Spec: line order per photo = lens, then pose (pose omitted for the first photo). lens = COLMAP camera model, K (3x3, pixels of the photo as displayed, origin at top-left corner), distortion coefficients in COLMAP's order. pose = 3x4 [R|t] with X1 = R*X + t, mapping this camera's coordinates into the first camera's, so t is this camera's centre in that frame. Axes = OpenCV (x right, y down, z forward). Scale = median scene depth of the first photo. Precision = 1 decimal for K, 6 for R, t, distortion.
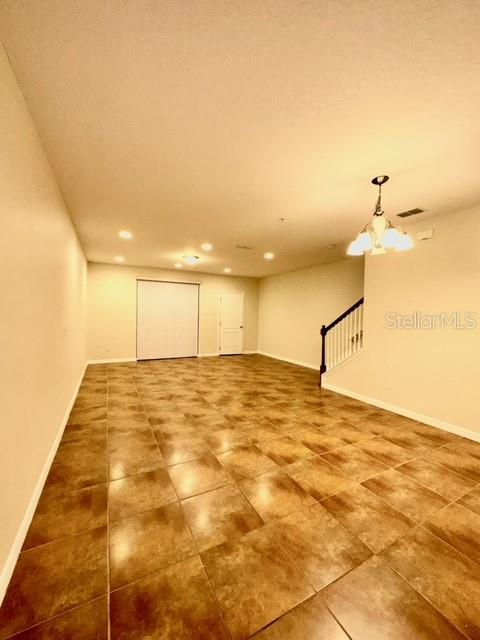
lens RADIAL K [[254.3, 0, 240.0], [0, 254.3, 320.0], [0, 0, 1]] dist [-0.002190, -0.000592]
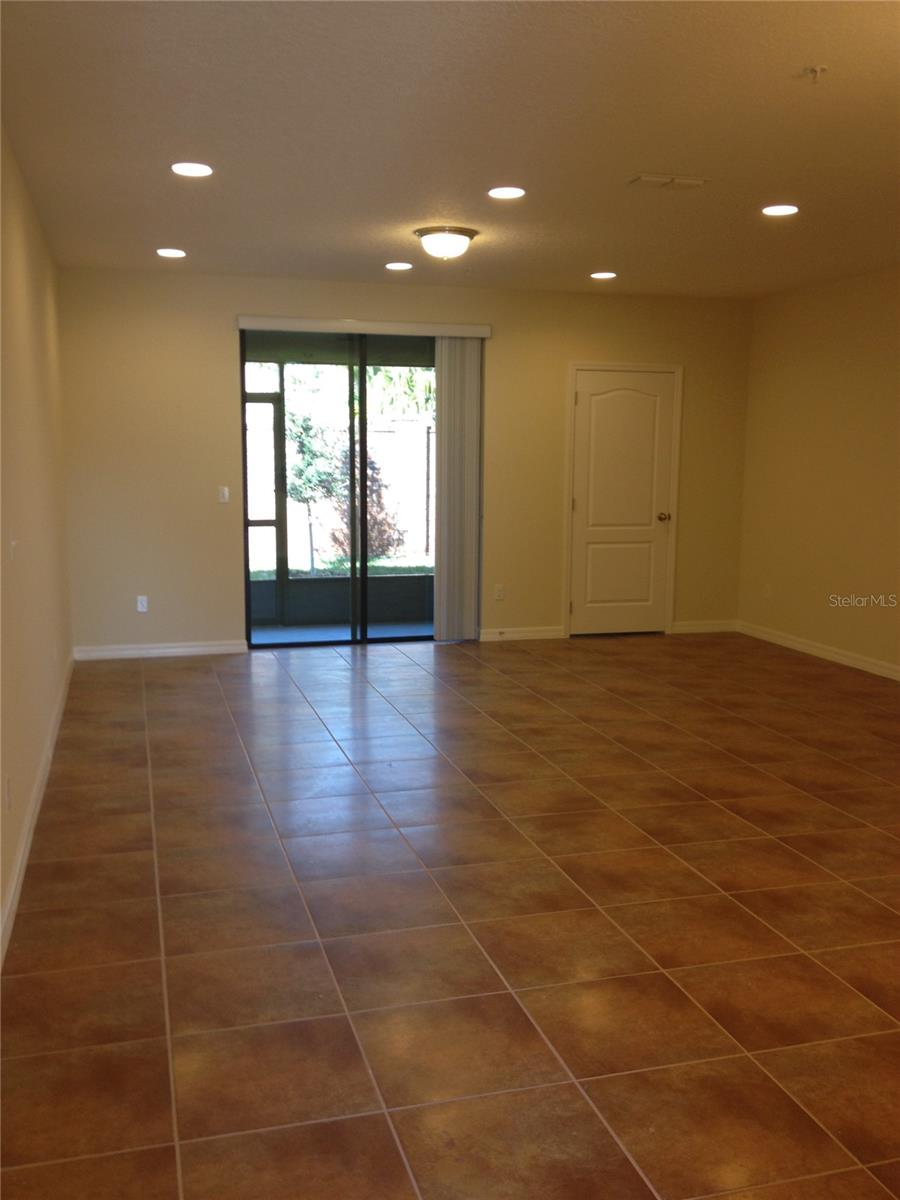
lens RADIAL K [[1130.5, 0, 450.0], [0, 1130.5, 600.0], [0, 0, 1]] dist [0.088749, -0.207094]
pose [[0.978912, 0.013730, -0.203823, 0.056572], [0.008718, 0.994022, 0.108828, -0.027604], [0.204098, -0.108310, 0.972940, -0.137328]]
